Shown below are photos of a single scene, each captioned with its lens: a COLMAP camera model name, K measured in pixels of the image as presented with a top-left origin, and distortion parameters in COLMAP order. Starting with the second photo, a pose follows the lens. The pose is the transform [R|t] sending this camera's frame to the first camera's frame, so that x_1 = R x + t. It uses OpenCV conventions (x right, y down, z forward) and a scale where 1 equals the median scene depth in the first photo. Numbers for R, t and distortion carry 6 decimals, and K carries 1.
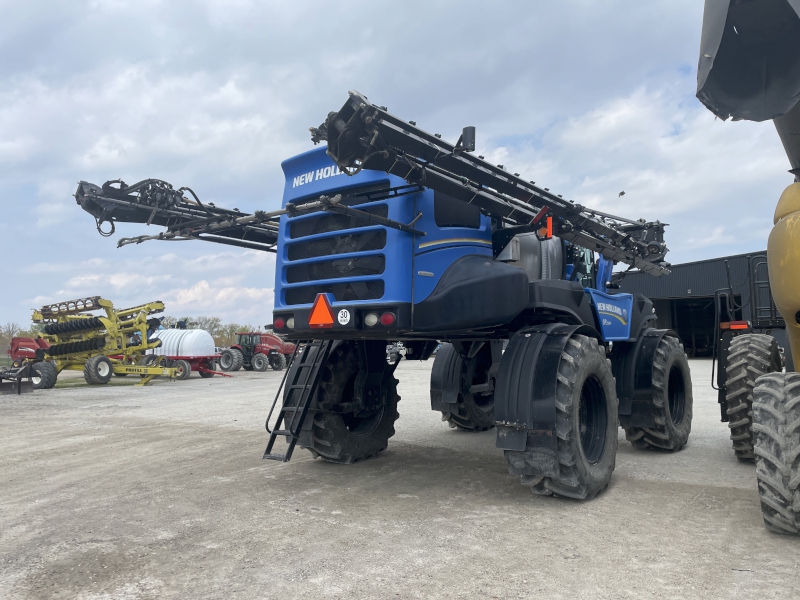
lens RADIAL K [[610.7, 0, 433.0], [0, 610.7, 287.0], [0, 0, 1]] dist [0.057895, -0.060380]
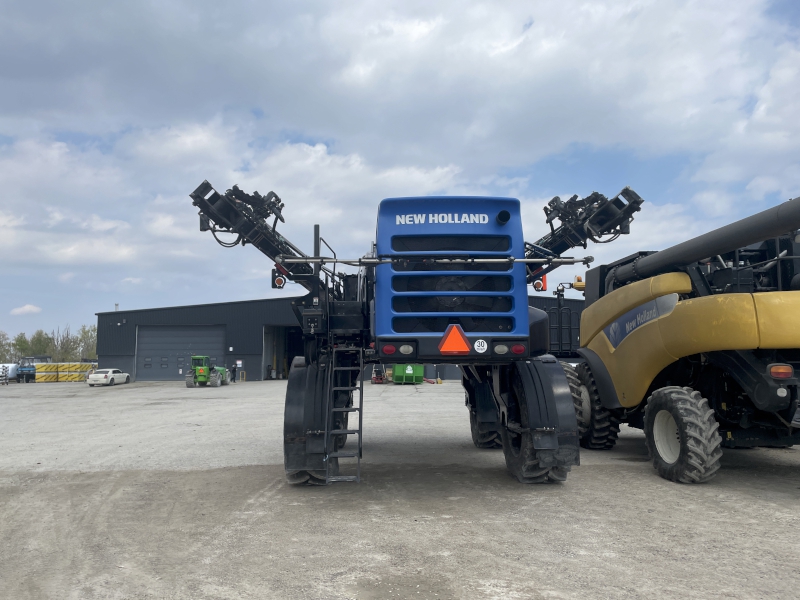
lens RADIAL K [[610.7, 0, 384.2], [0, 610.7, 291.0], [0, 0, 1]] dist [0.057895, -0.060380]
pose [[0.774705, 0.078256, 0.627462, -1.101524], [-0.061409, 0.996933, -0.048516, 0.012547], [-0.629334, -0.000946, 0.777135, 0.205274]]
